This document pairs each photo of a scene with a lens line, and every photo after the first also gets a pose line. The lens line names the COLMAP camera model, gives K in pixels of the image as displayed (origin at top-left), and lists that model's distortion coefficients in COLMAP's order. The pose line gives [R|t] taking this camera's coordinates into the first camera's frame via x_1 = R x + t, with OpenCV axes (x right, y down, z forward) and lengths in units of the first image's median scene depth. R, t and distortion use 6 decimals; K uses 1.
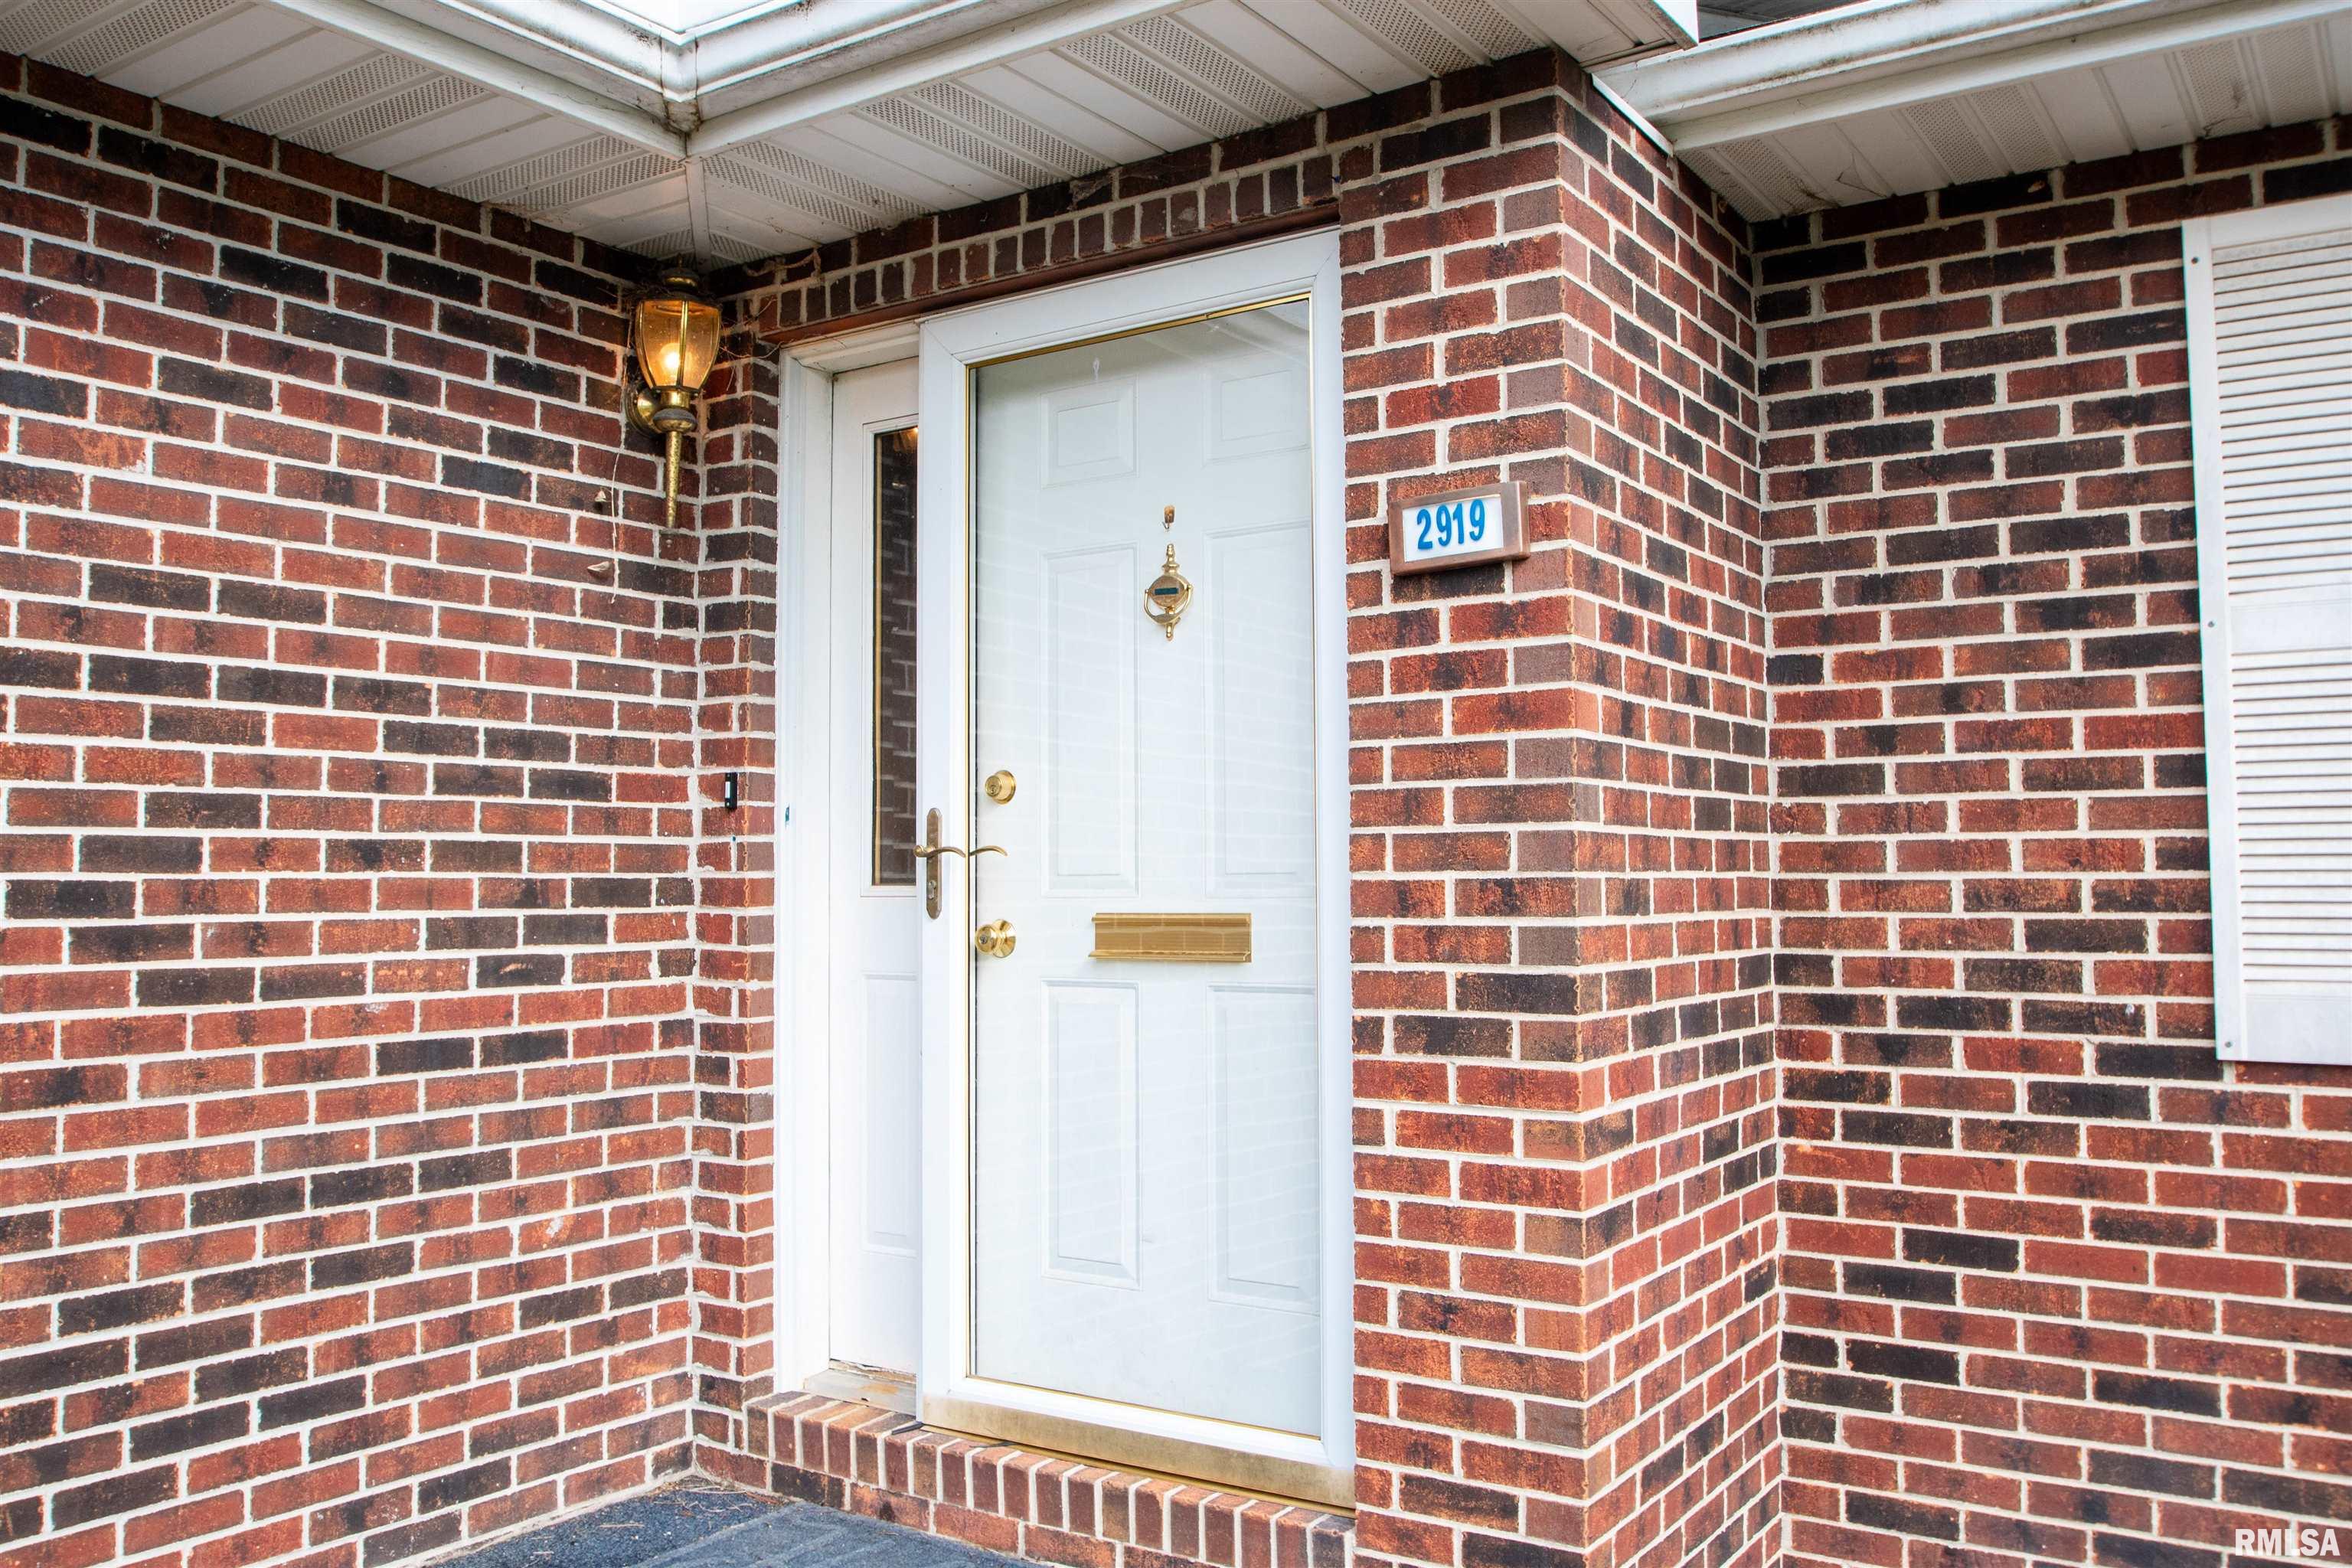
lens RADIAL K [[1965.6, 0, 1178.4], [0, 1965.6, 736.9], [0, 0, 1]] dist [-0.066408, 0.038851]
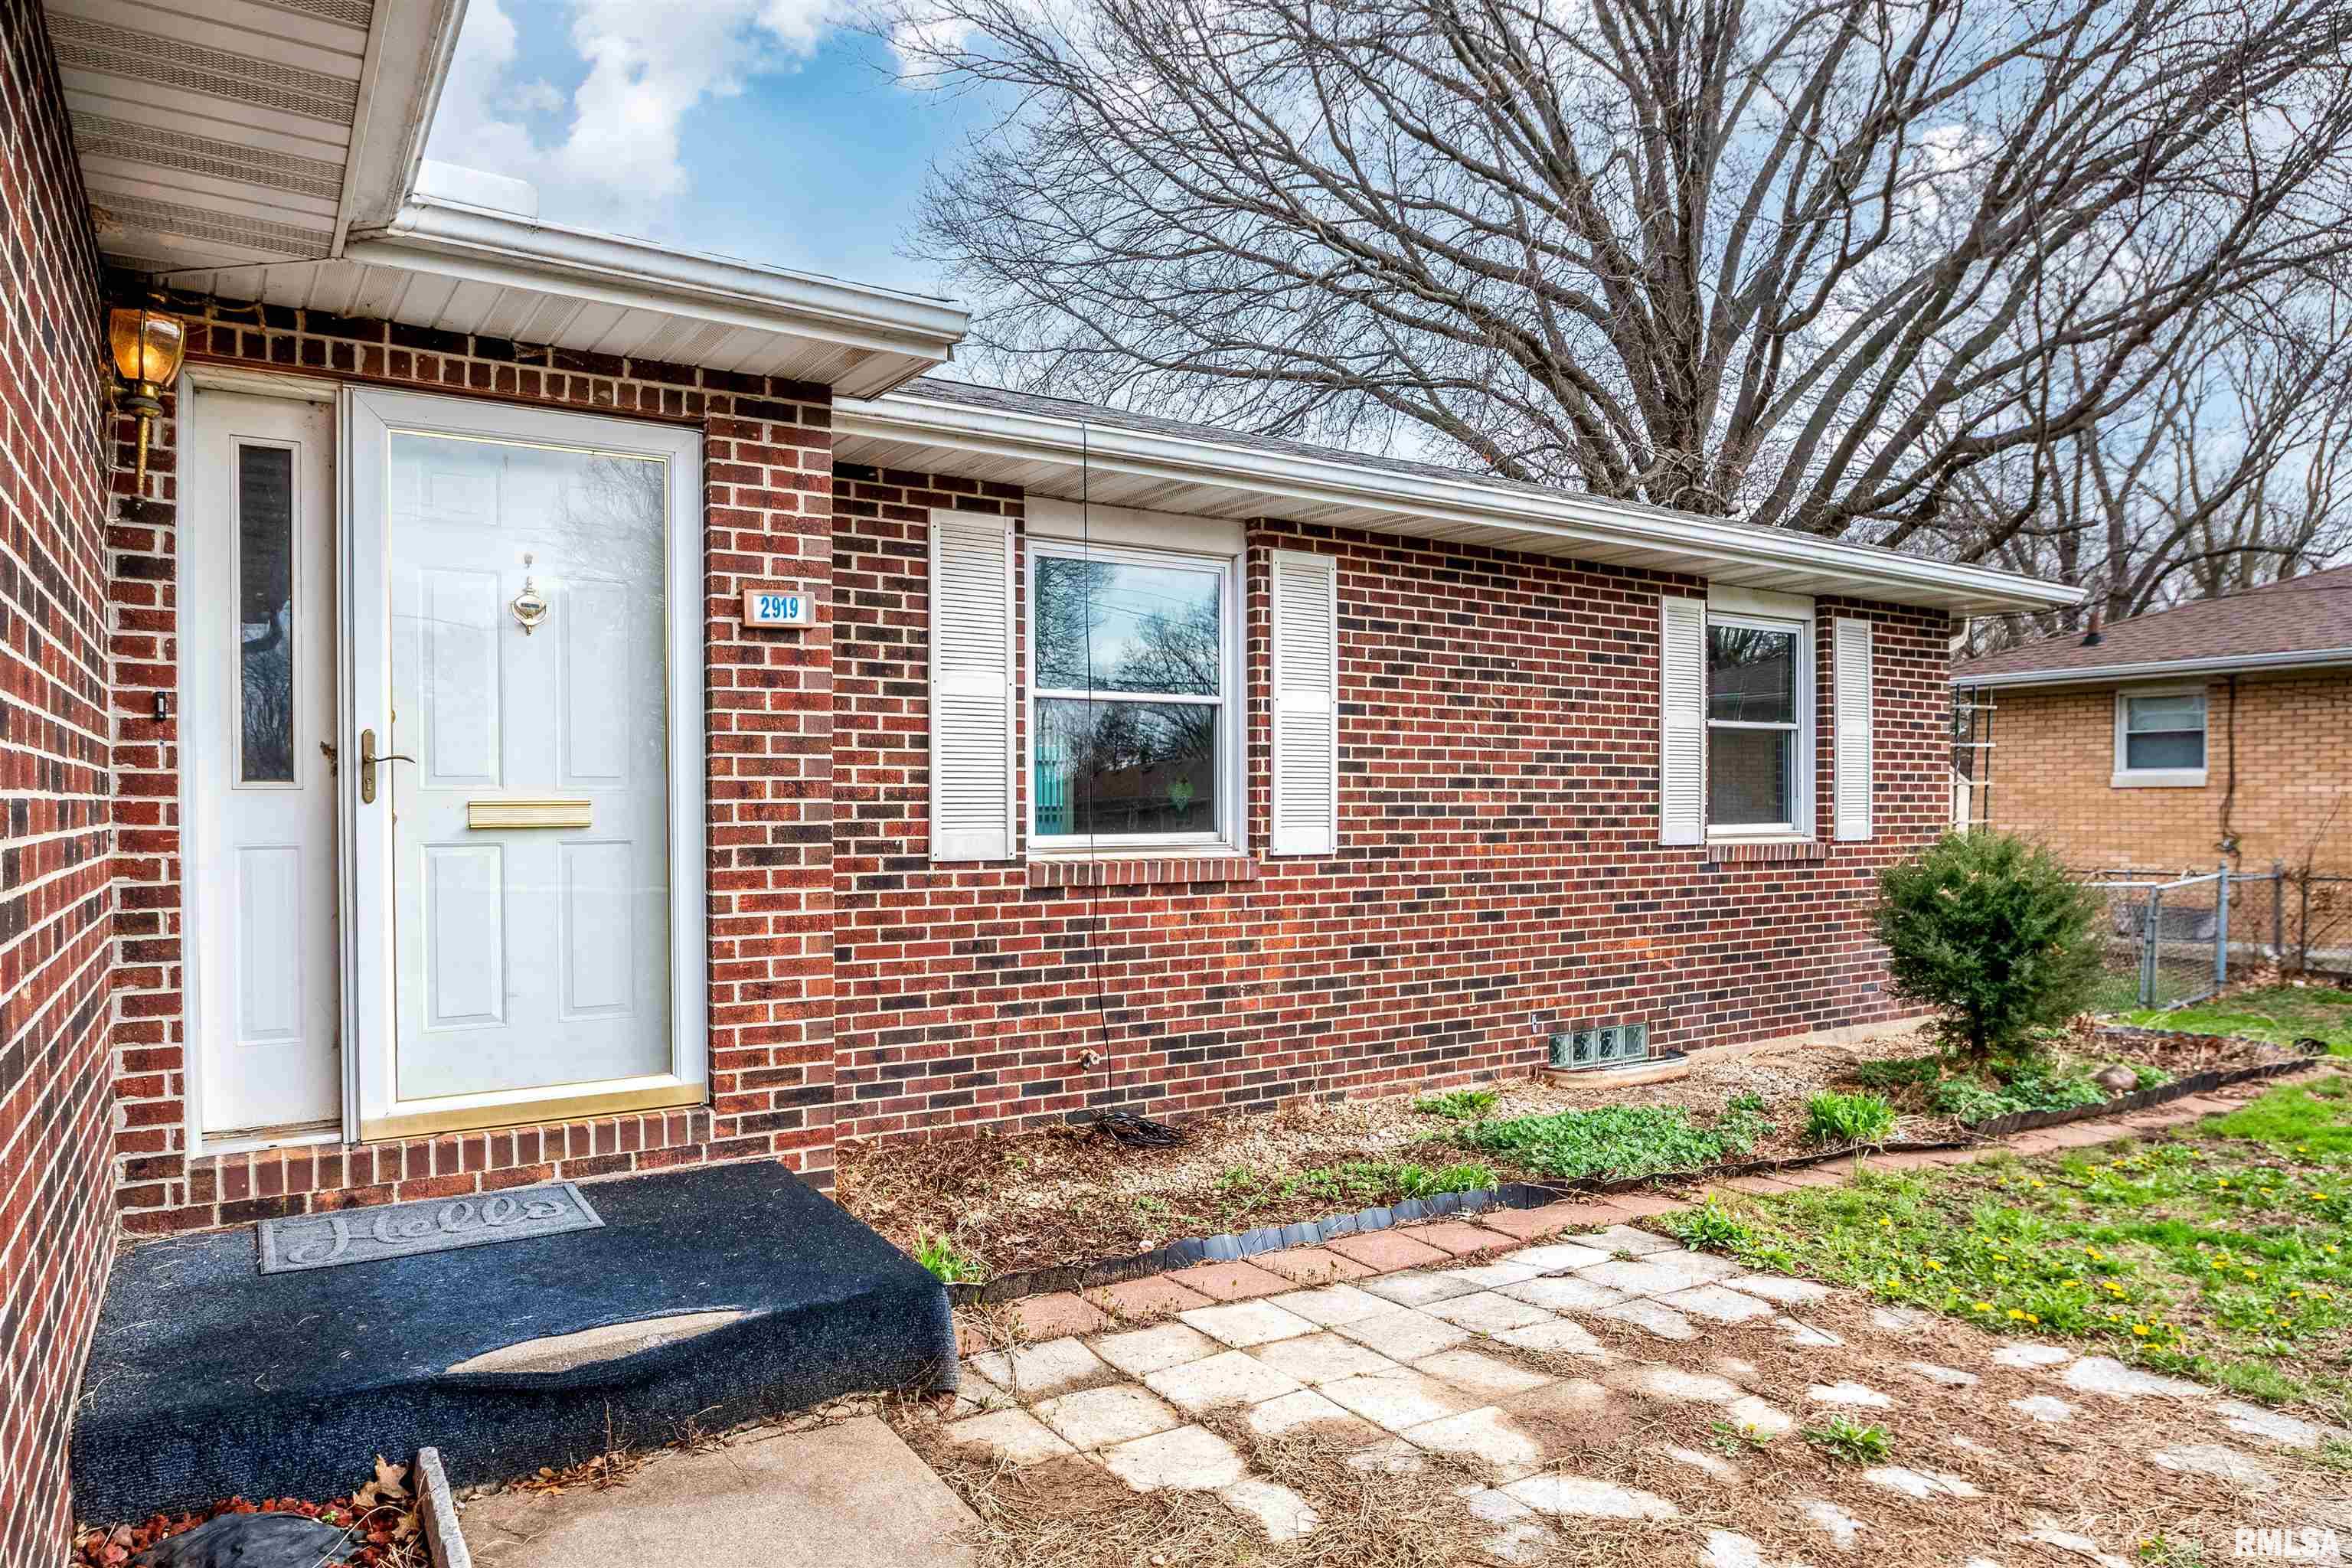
lens RADIAL K [[1446.8, 0, 1176.1], [0, 1446.8, 816.4], [0, 0, 1]] dist [-0.023945, -0.000772]
pose [[0.383065, -0.005762, 0.923703, -1.003702], [-0.066865, 0.997184, 0.033950, 0.027887], [-0.921298, -0.074768, 0.381601, 0.026313]]
